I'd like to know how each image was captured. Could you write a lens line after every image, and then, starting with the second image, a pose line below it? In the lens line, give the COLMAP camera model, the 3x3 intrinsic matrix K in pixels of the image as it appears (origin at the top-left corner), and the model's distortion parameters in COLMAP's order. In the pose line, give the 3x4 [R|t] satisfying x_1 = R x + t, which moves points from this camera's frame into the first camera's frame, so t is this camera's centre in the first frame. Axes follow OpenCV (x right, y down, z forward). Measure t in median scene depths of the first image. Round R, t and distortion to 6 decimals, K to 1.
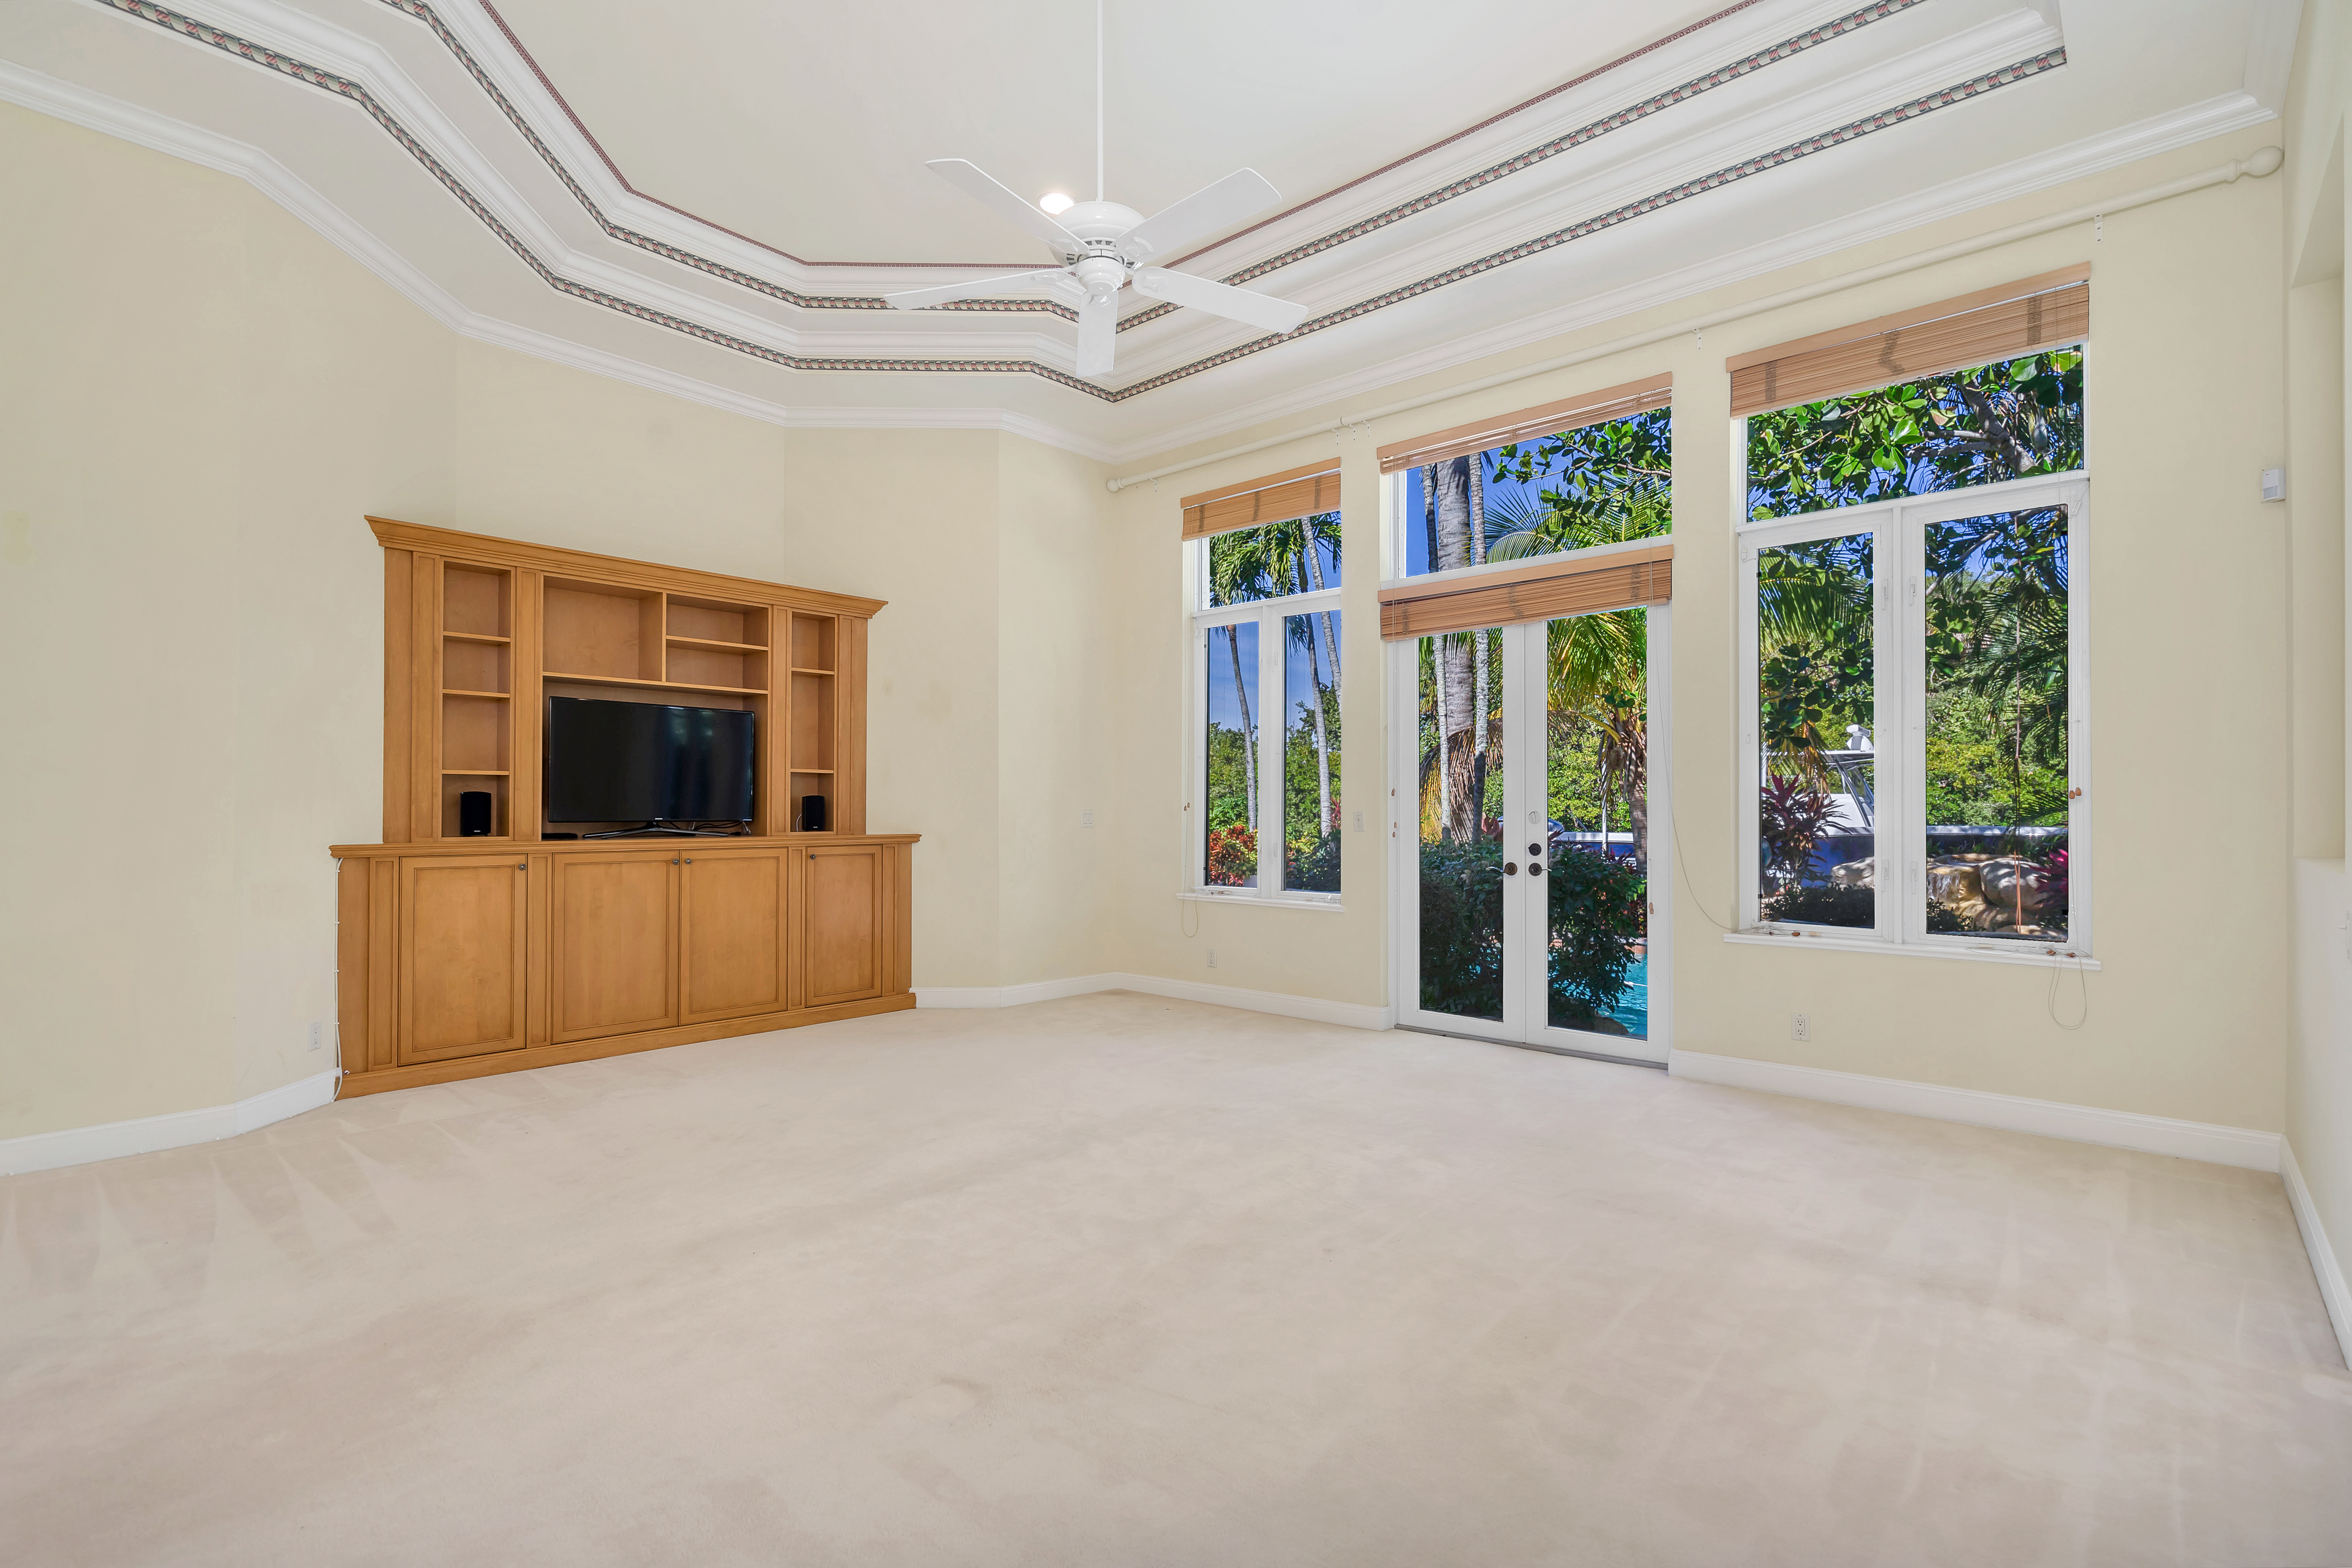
lens RADIAL K [[1082.9, 0, 1189.0], [0, 1082.9, 789.5], [0, 0, 1]] dist [-0.000132, 0.000812]
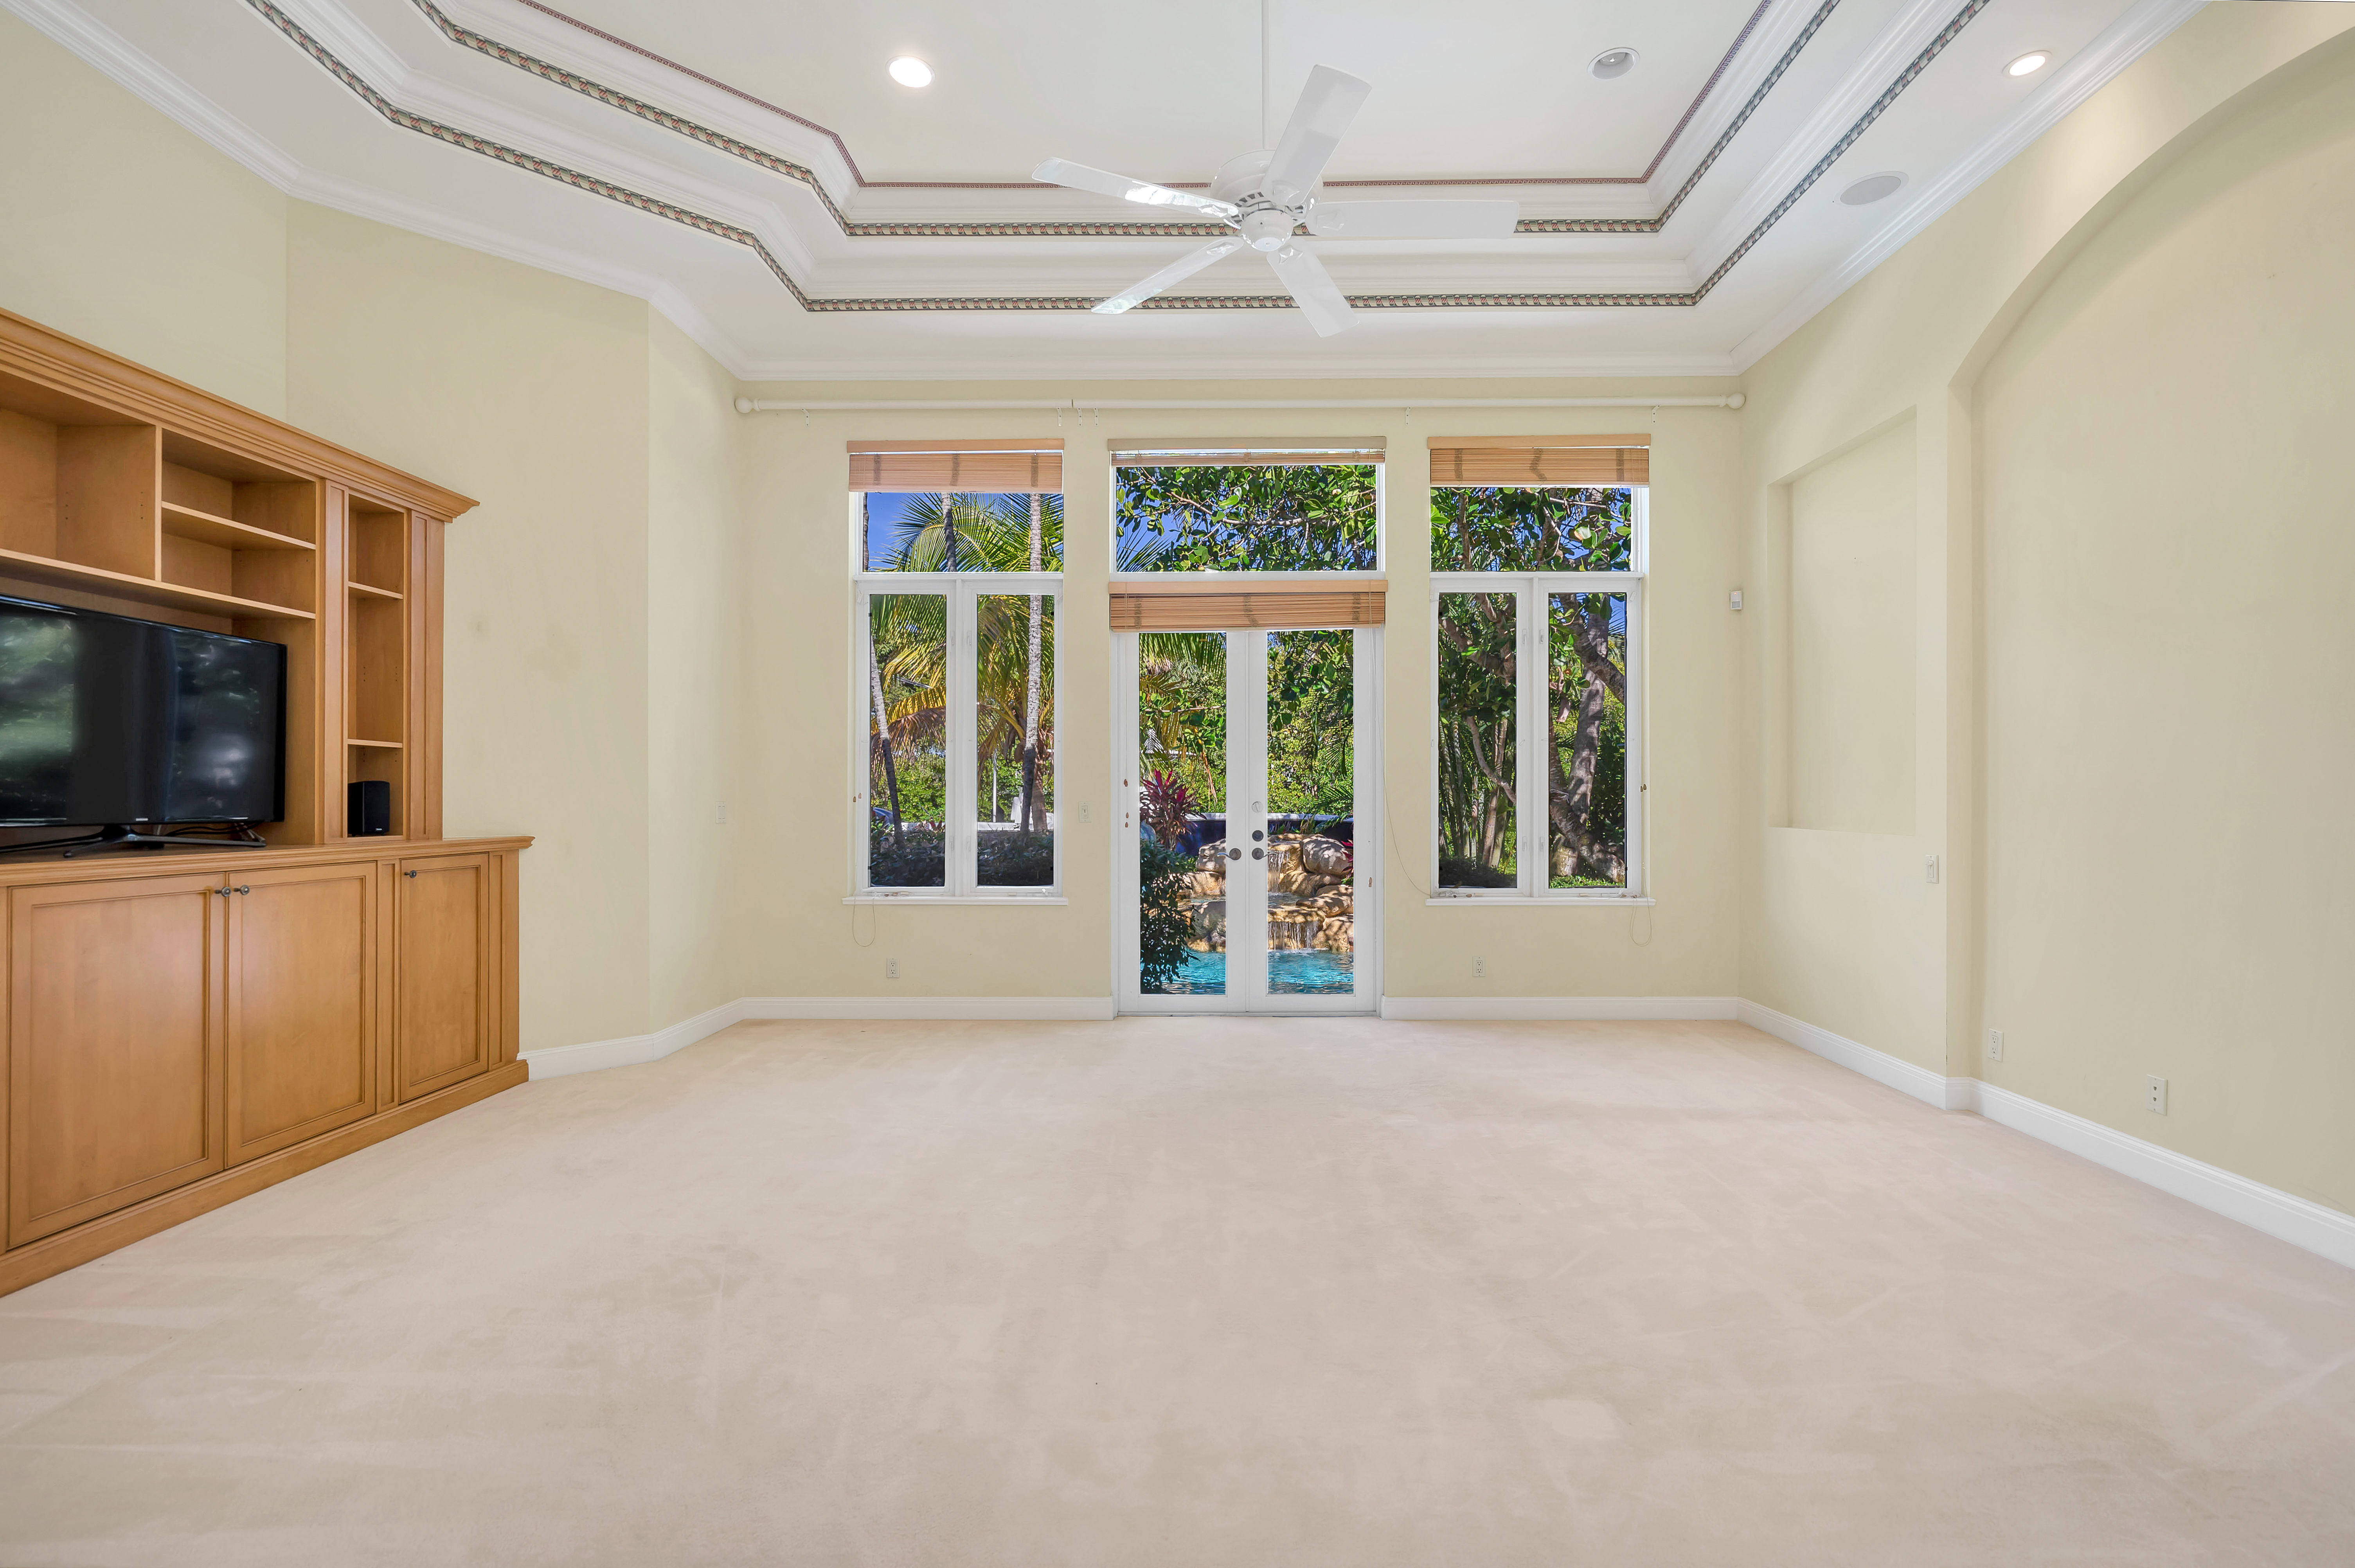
lens RADIAL K [[1084.2, 0, 1192.1], [0, 1084.2, 790.9], [0, 0, 1]] dist [-0.000132, 0.000812]
pose [[0.751466, 0.003535, 0.659763, -0.424191], [-0.008917, 0.999949, 0.004798, 0.003883], [-0.659712, -0.009489, 0.751459, 0.190557]]
